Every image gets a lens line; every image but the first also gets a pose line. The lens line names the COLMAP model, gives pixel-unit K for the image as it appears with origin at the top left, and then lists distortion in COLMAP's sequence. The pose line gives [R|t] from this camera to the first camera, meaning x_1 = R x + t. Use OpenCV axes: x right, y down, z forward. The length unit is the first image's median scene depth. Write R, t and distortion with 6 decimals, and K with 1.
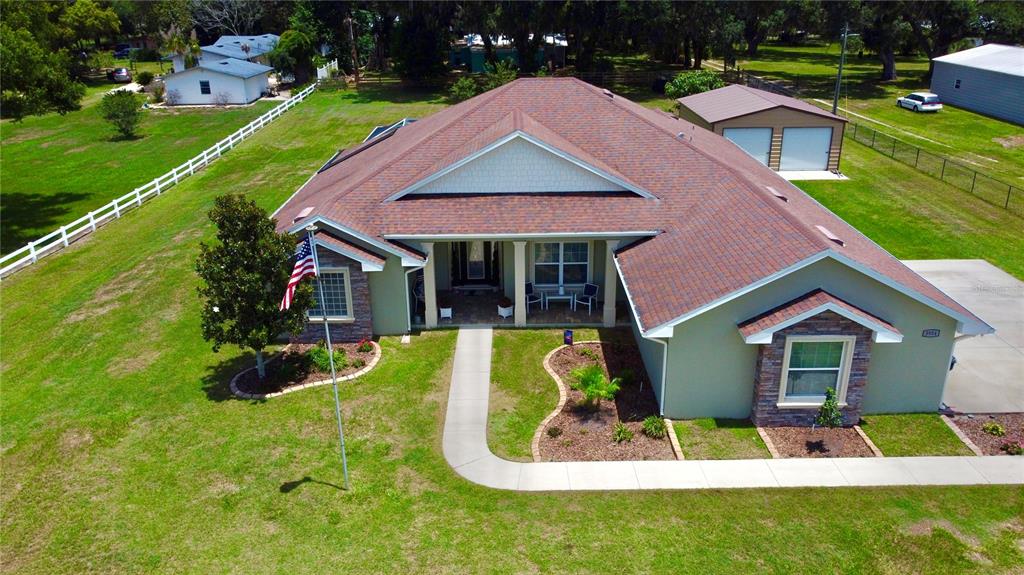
lens RADIAL K [[779.0, 0, 513.8], [0, 779.0, 289.6], [0, 0, 1]] dist [-0.000780, -0.004075]
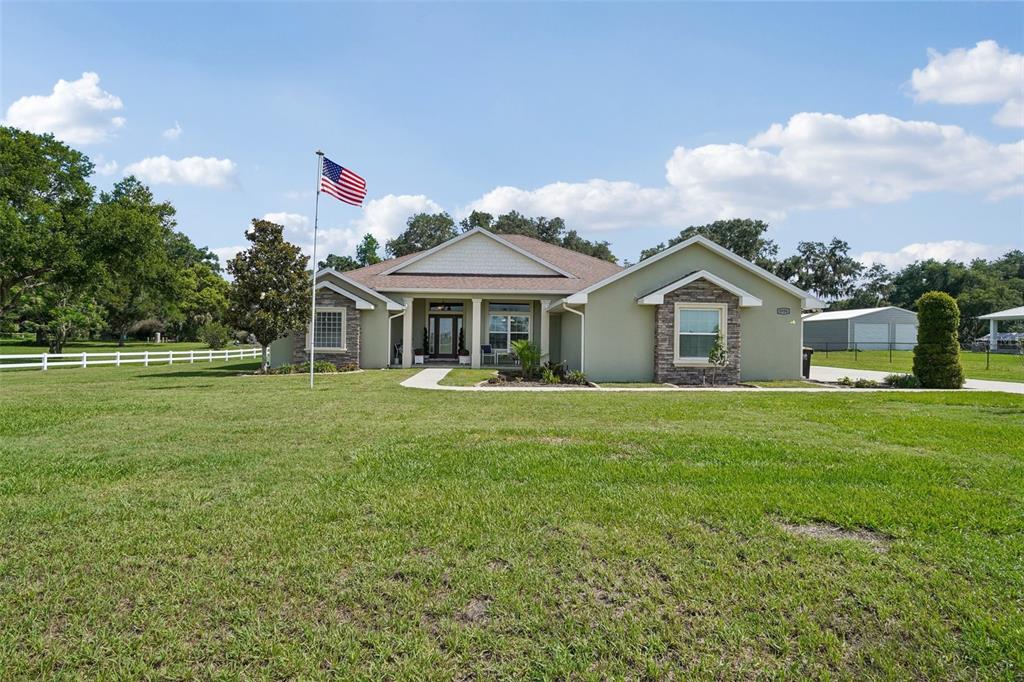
lens RADIAL K [[537.5, 0, 515.0], [0, 537.5, 338.0], [0, 0, 1]] dist [-0.022929, 0.000185]
pose [[0.999137, 0.024749, 0.033366, 0.044765], [-0.010791, 0.930221, -0.366840, 0.346799], [-0.040116, 0.366164, 0.929685, 0.160107]]
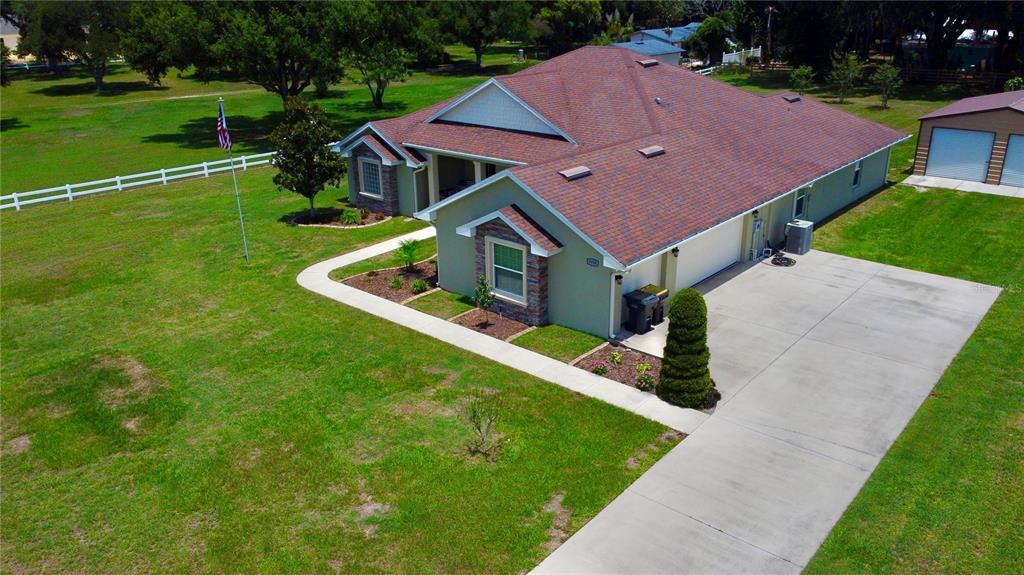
lens RADIAL K [[779.0, 0, 513.8], [0, 779.0, 289.6], [0, 0, 1]] dist [-0.000780, -0.004075]
pose [[0.748827, 0.239254, -0.618075, 0.938467], [-0.235651, 0.967744, 0.089108, 0.015950], [0.619457, 0.078924, 0.781053, 0.023727]]
